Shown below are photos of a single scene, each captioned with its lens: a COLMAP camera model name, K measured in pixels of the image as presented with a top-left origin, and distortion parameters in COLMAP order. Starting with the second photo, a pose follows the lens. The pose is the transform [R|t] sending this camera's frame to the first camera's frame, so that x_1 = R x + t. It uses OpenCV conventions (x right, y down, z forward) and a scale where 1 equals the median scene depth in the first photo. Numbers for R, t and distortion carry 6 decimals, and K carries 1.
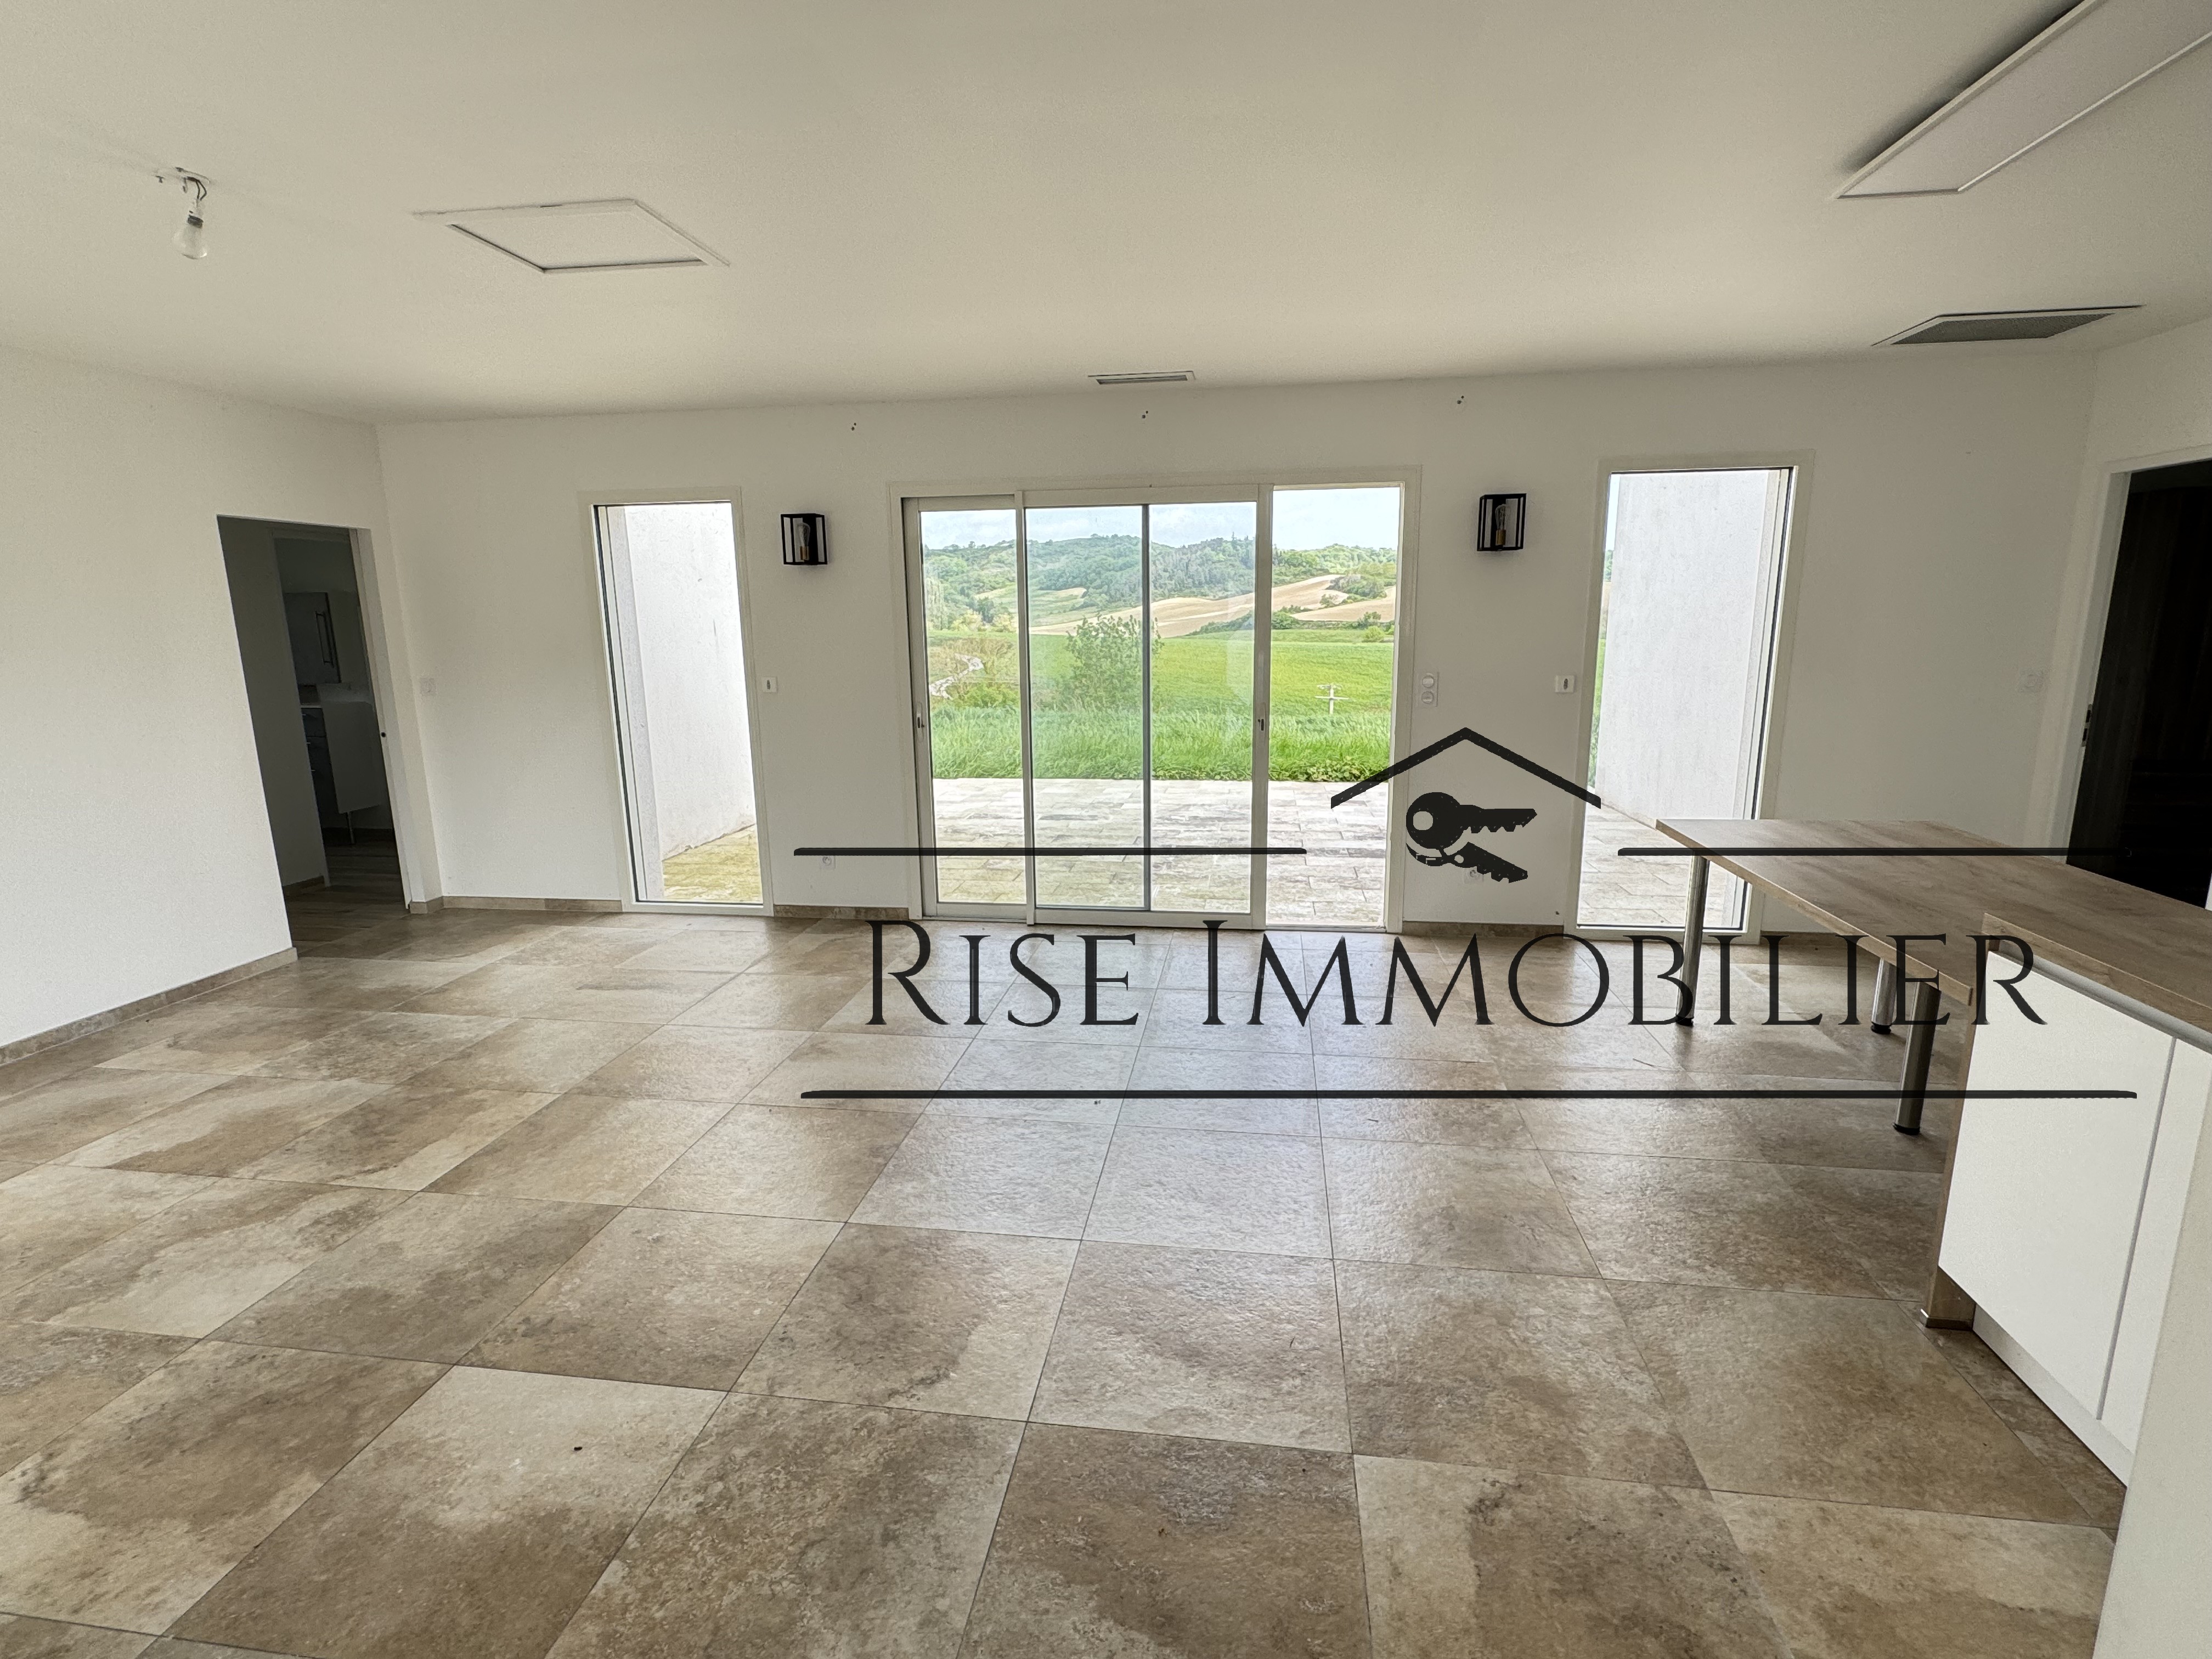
lens RADIAL K [[1070.9, 0, 1110.0], [0, 1070.9, 823.5], [0, 0, 1]] dist [-0.000621, 0.000088]
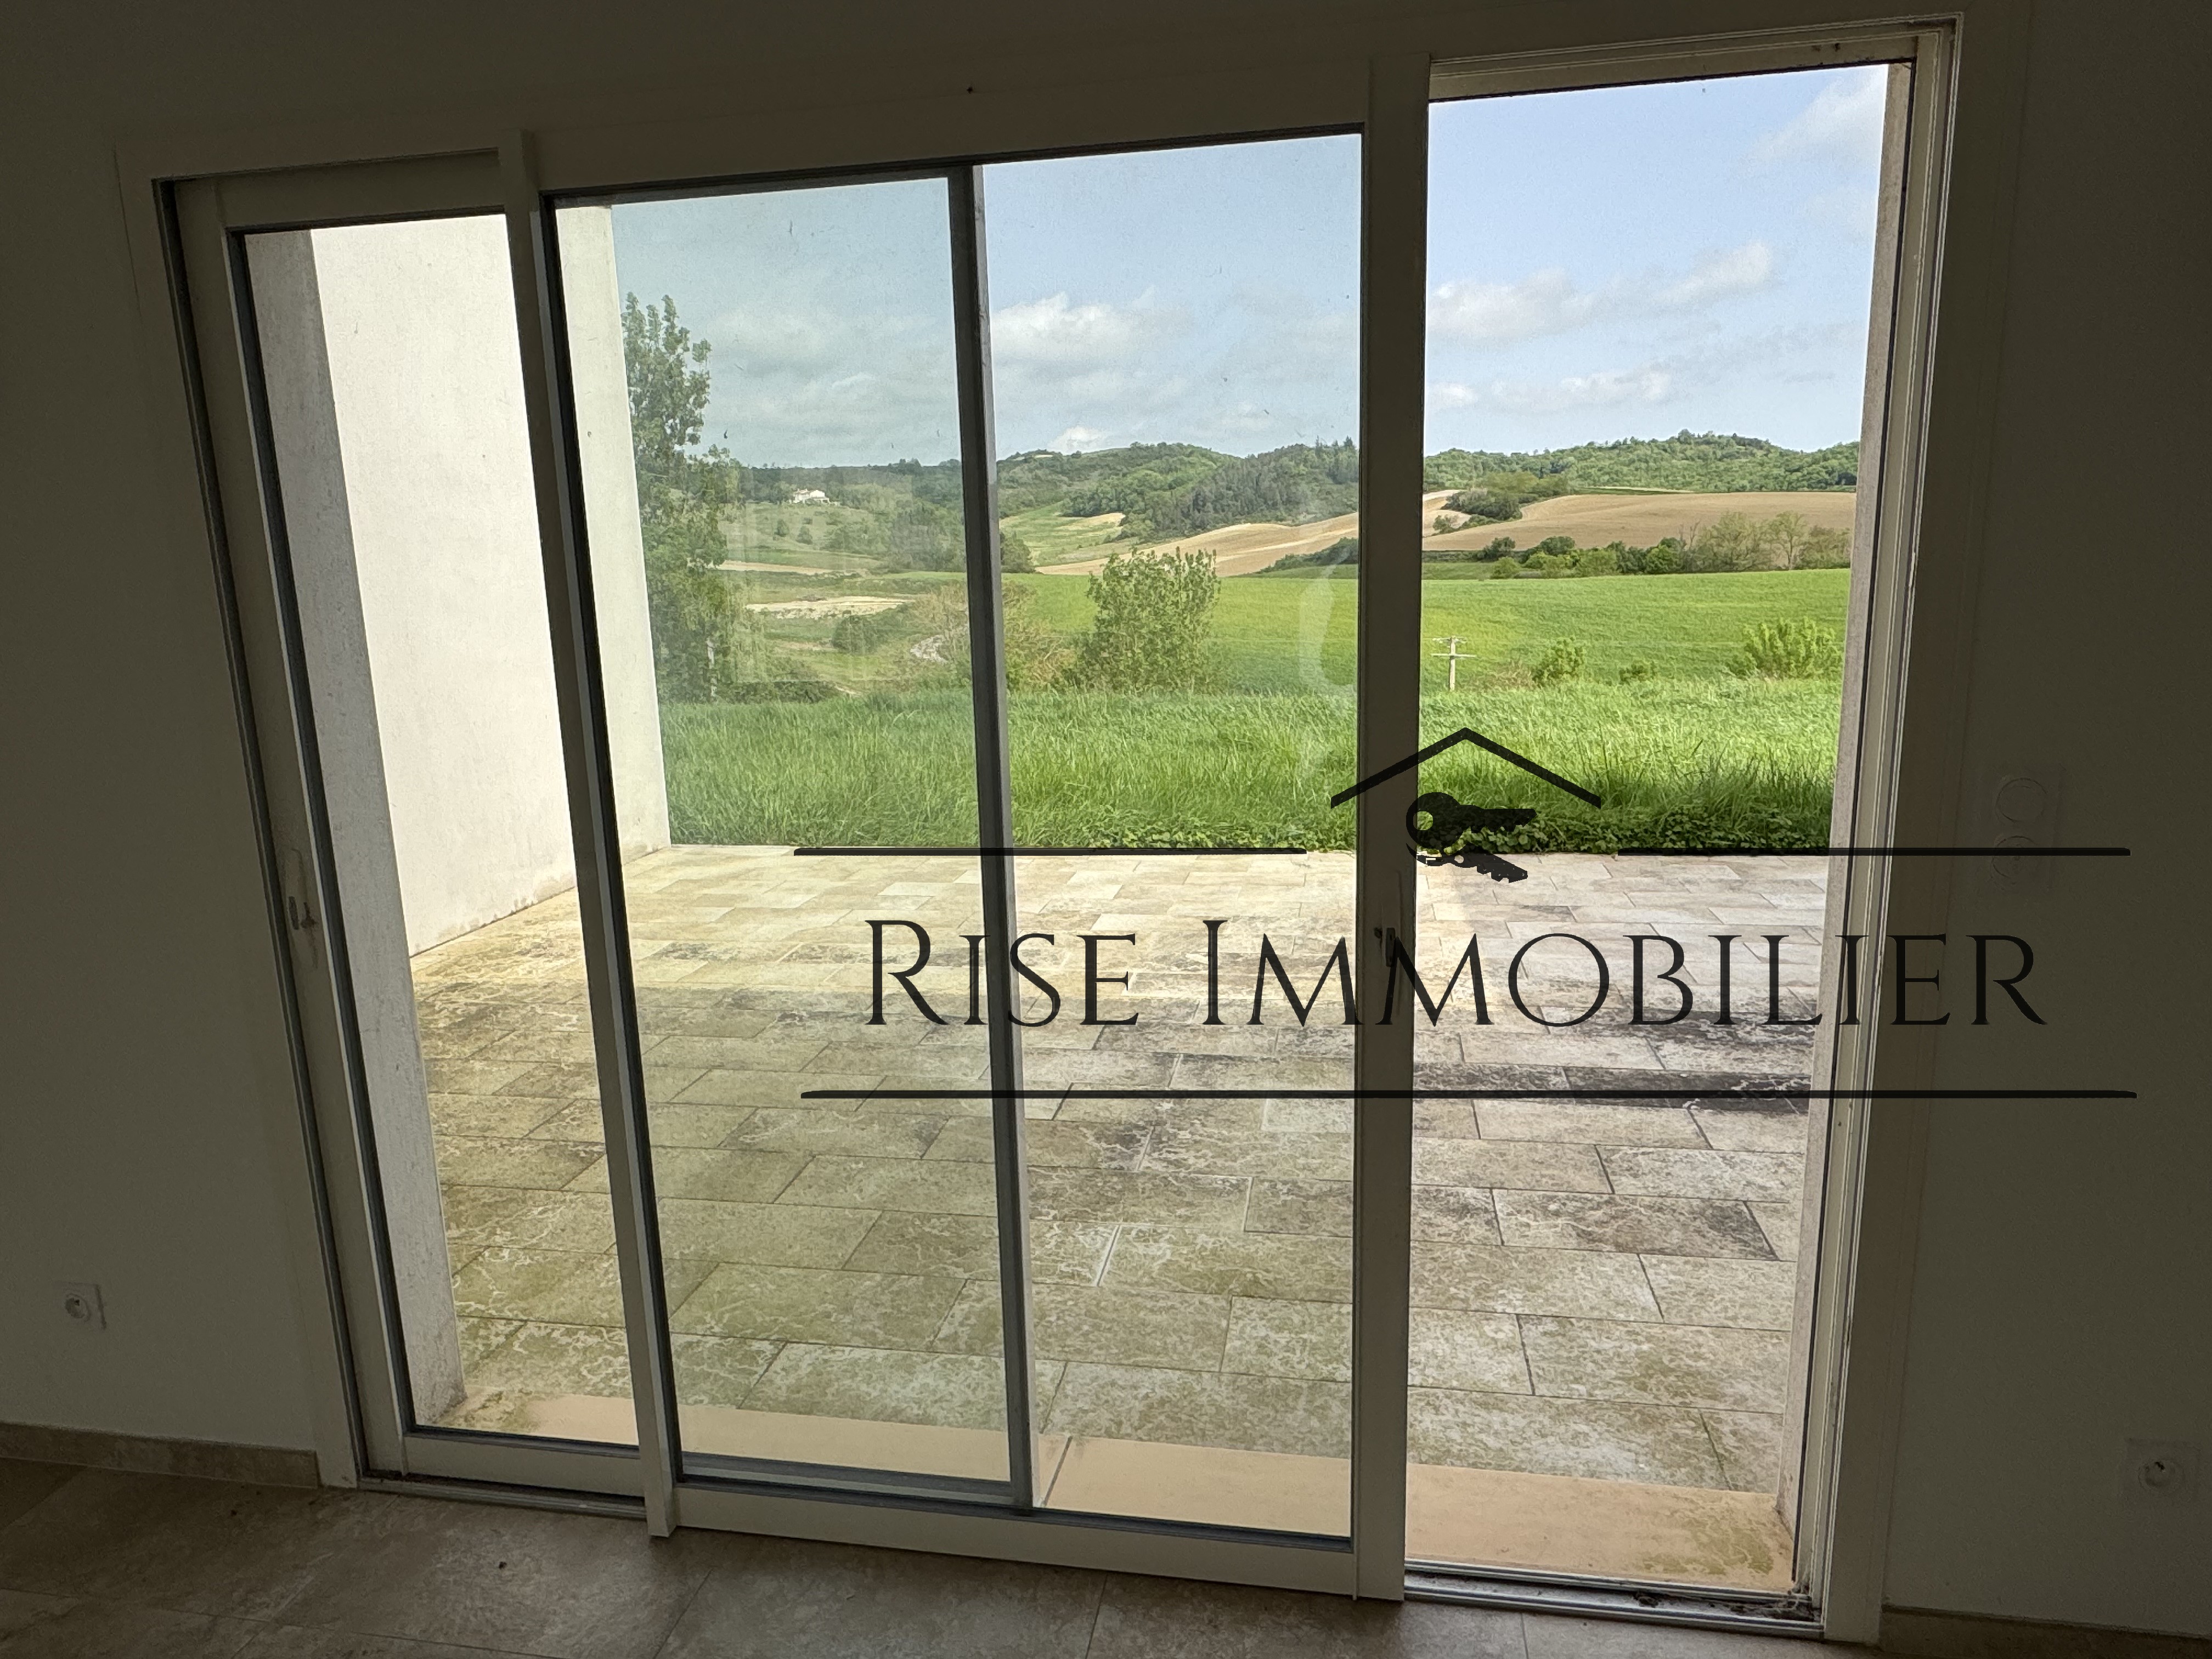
lens RADIAL K [[1386.6, 0, 1112.4], [0, 1386.6, 827.0], [0, 0, 1]] dist [-0.003624, 0.005837]
pose [[0.999332, -0.010138, -0.035097, 0.087007], [0.010354, 0.999929, 0.005973, -0.132910], [0.035034, -0.006333, 0.999366, 0.664808]]
